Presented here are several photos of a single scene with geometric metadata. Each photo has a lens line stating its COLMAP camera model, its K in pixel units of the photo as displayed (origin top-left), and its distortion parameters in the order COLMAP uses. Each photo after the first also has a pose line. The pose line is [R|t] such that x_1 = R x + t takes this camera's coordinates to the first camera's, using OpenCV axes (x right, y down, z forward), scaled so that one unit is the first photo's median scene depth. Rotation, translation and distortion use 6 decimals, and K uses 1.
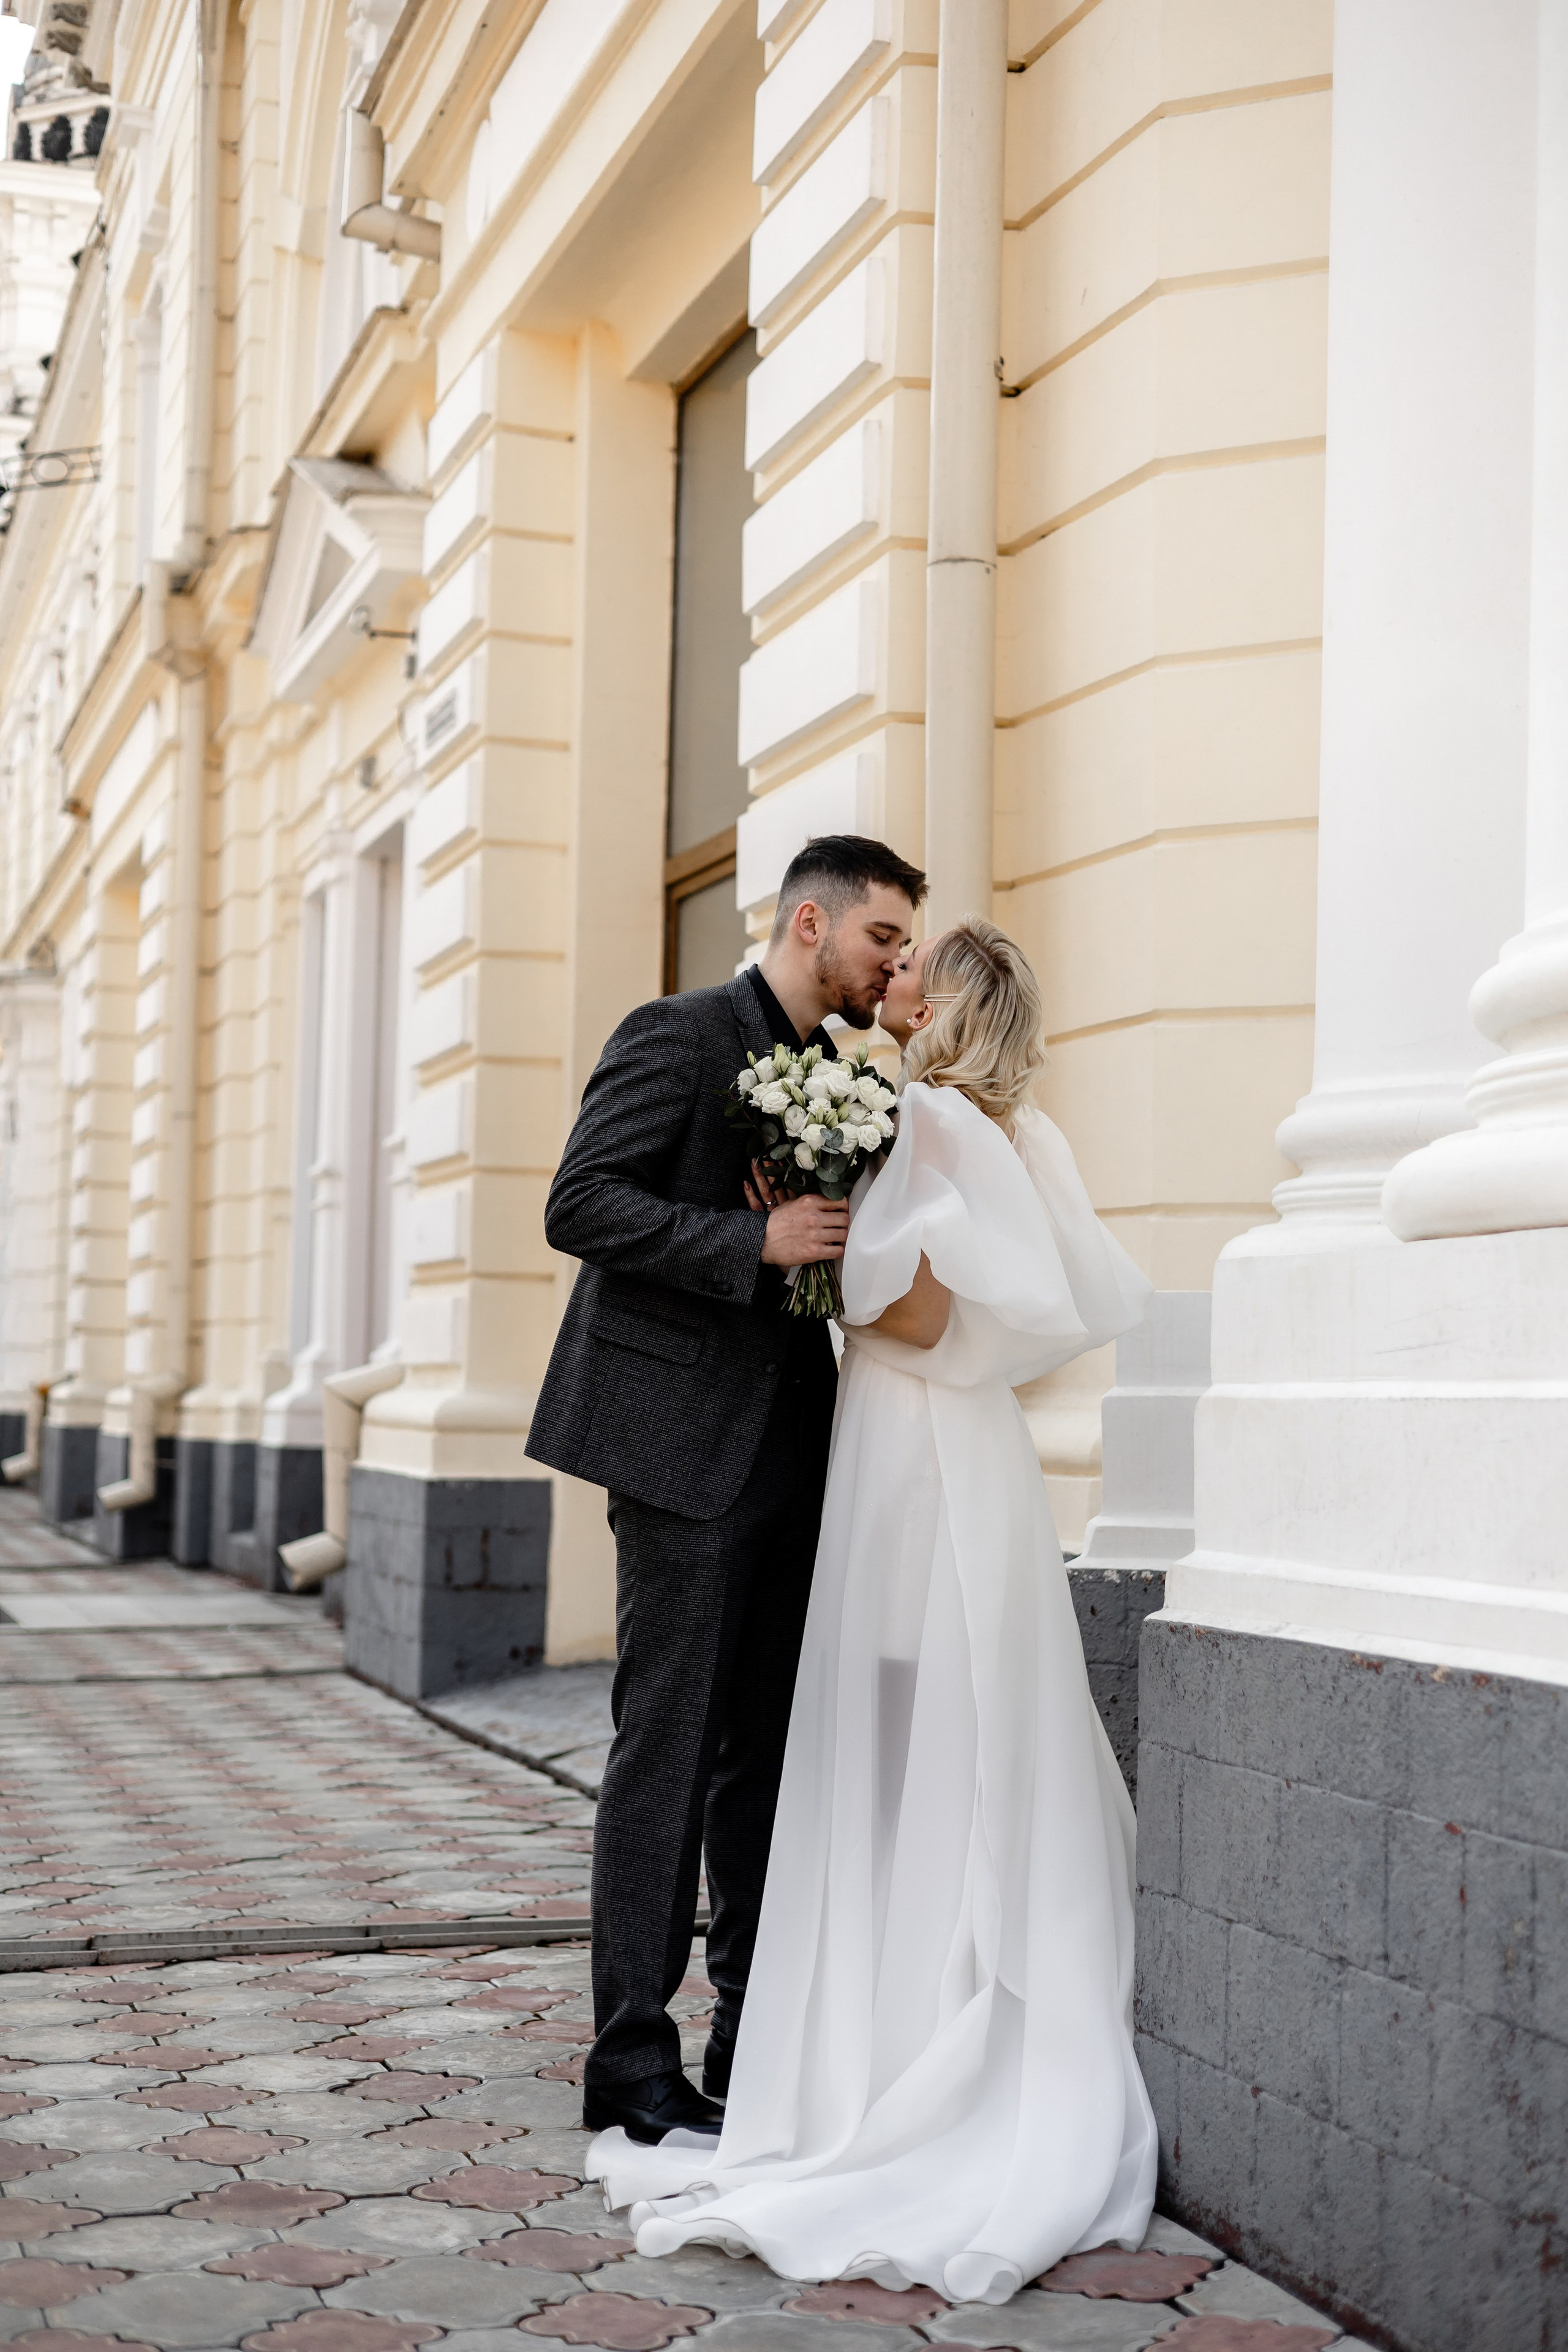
lens RADIAL K [[3227.1, 0, 788.2], [0, 3227.1, 1180.0], [0, 0, 1]] dist [0.015109, 0.000000]
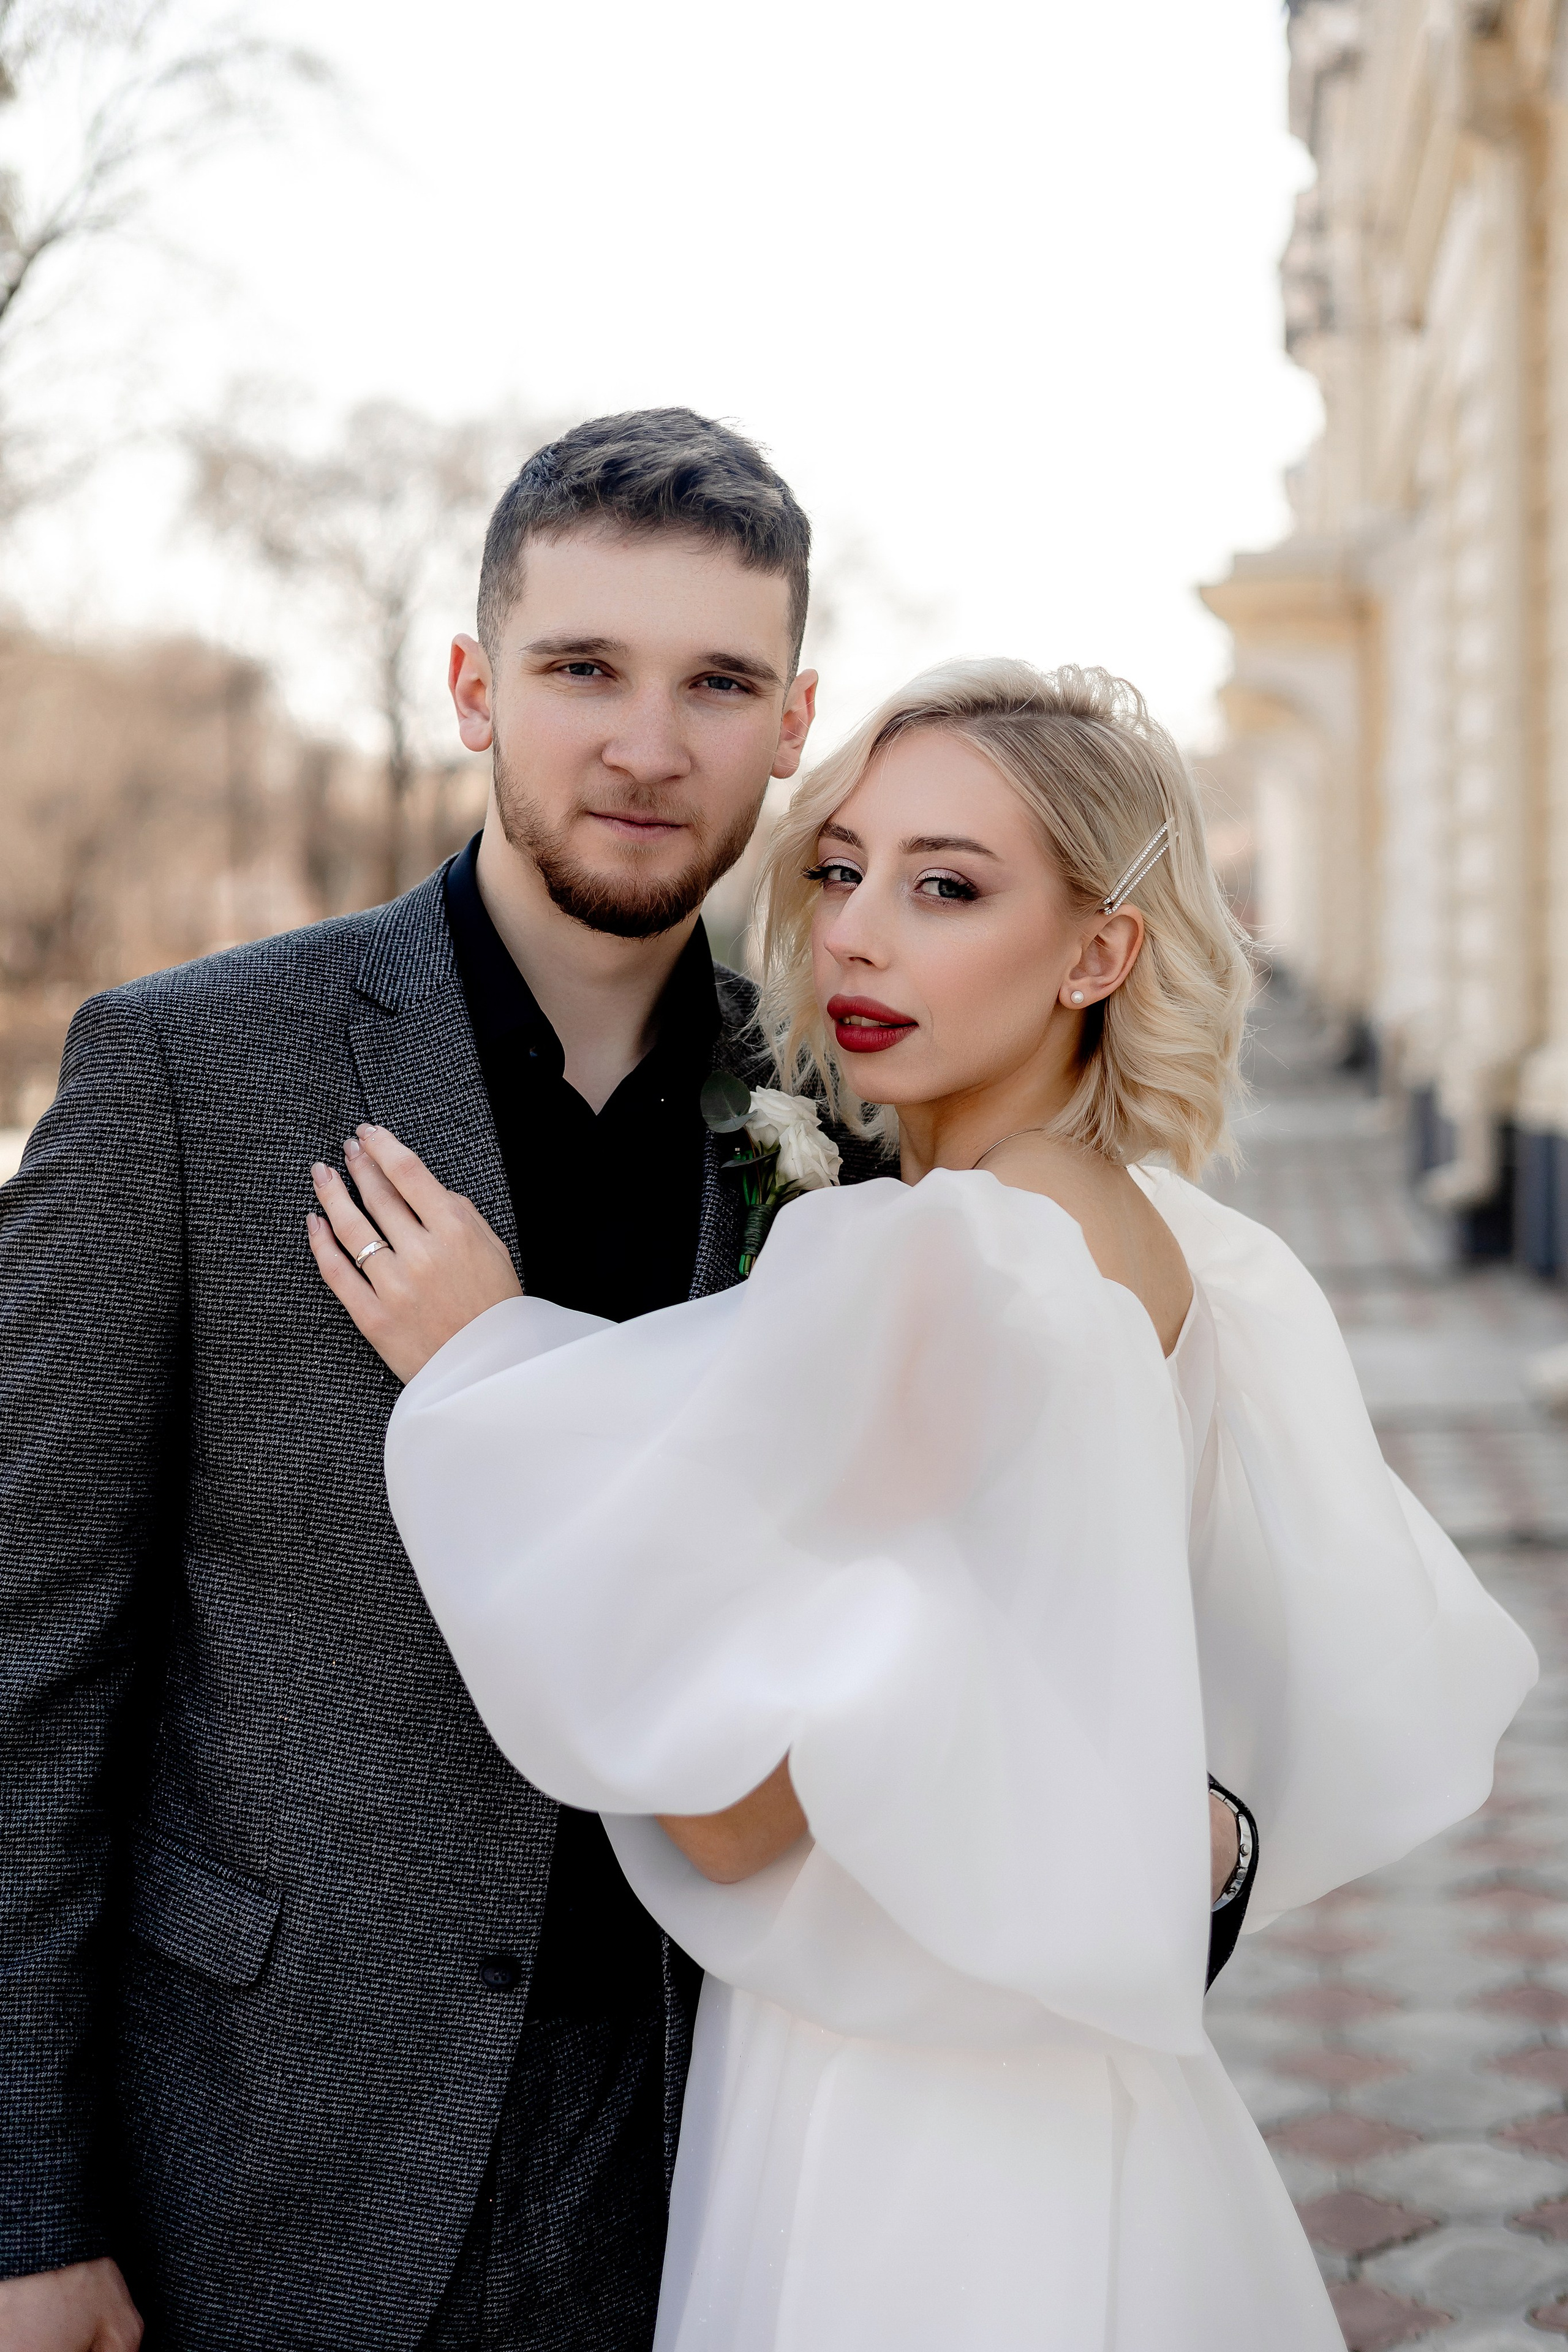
lens RADIAL K [[3227.1, 0, 782.0], [0, 3227.1, 1172.4], [0, 0, 1]] dist [0.015109, 0.000000]
pose [[0.878920, 0.026233, -0.476247, 0.083328], [0.044879, 0.989508, 0.137330, -0.066528], [0.474853, -0.142076, 0.868521, 0.526556]]
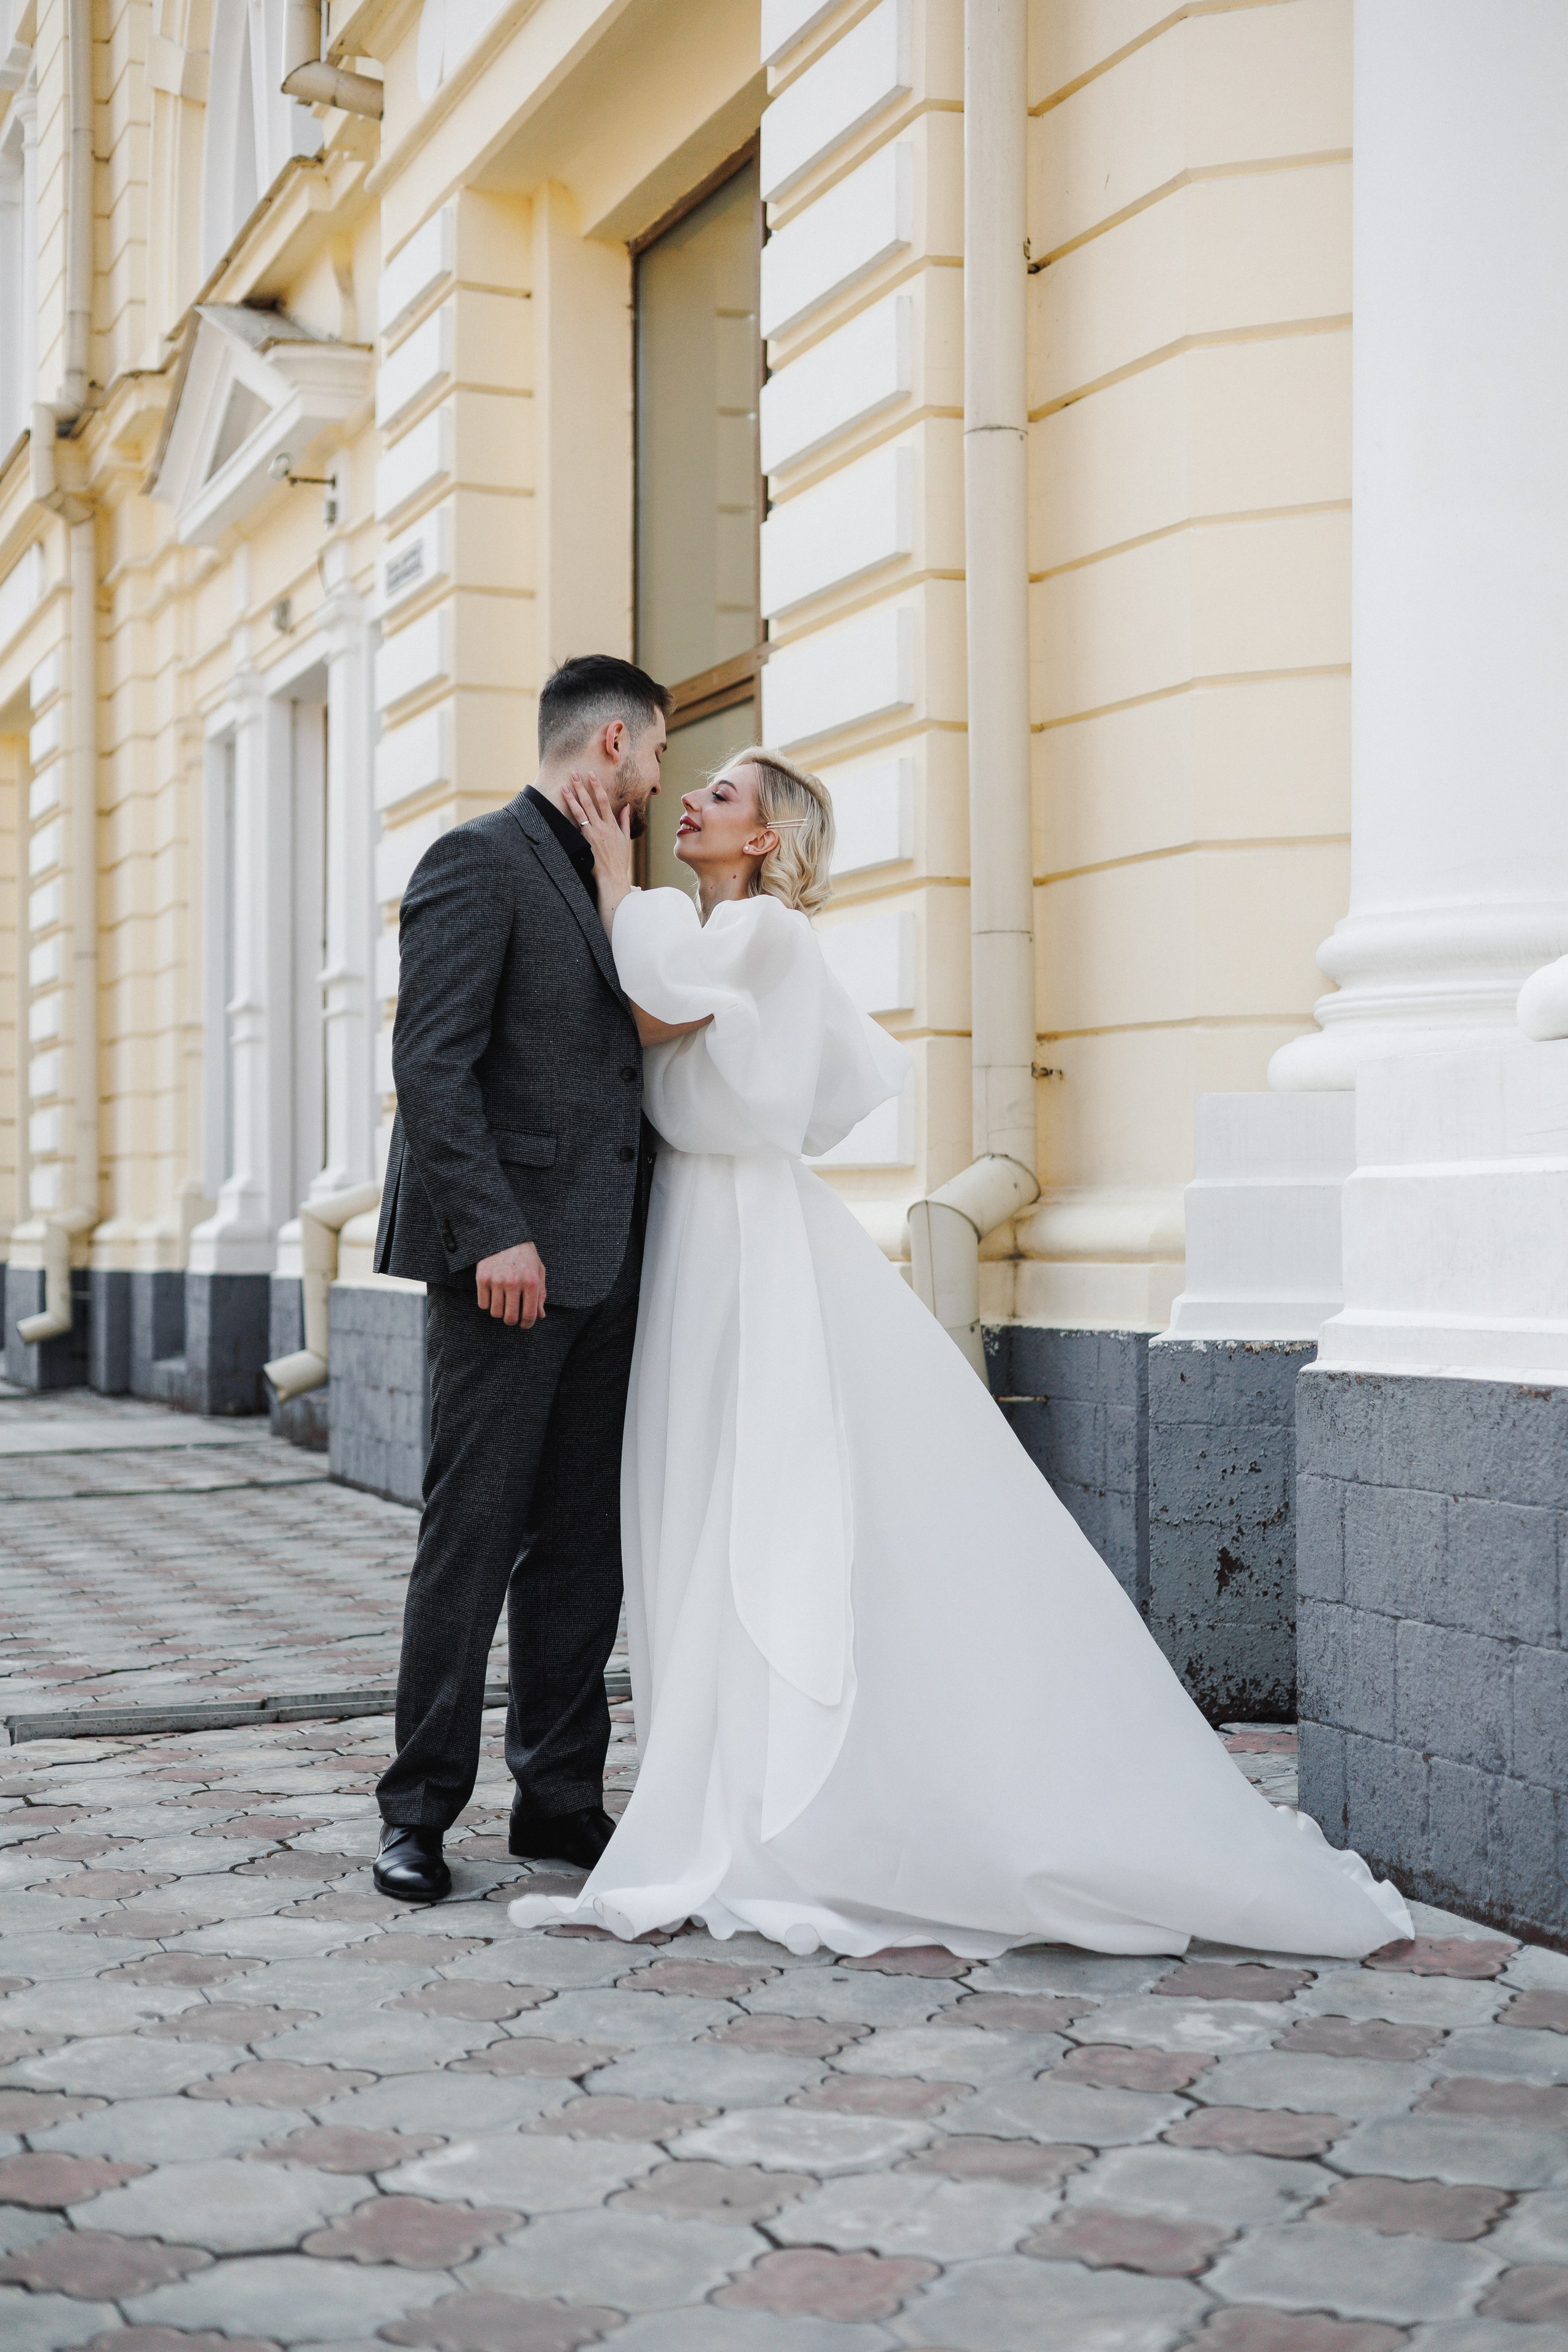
lens RADIAL K [[3227.1, 0, 780.9], [0, 3227.1, 1176.7], [0, 0, 1]] dist [0.015109, 0.000000]
pose [[0.997712, -0.022033, 0.063922, -0.083082], [0.018676, 0.998438, 0.052649, 0.000861], [-0.064983, -0.051335, 0.996565, -0.080357]]
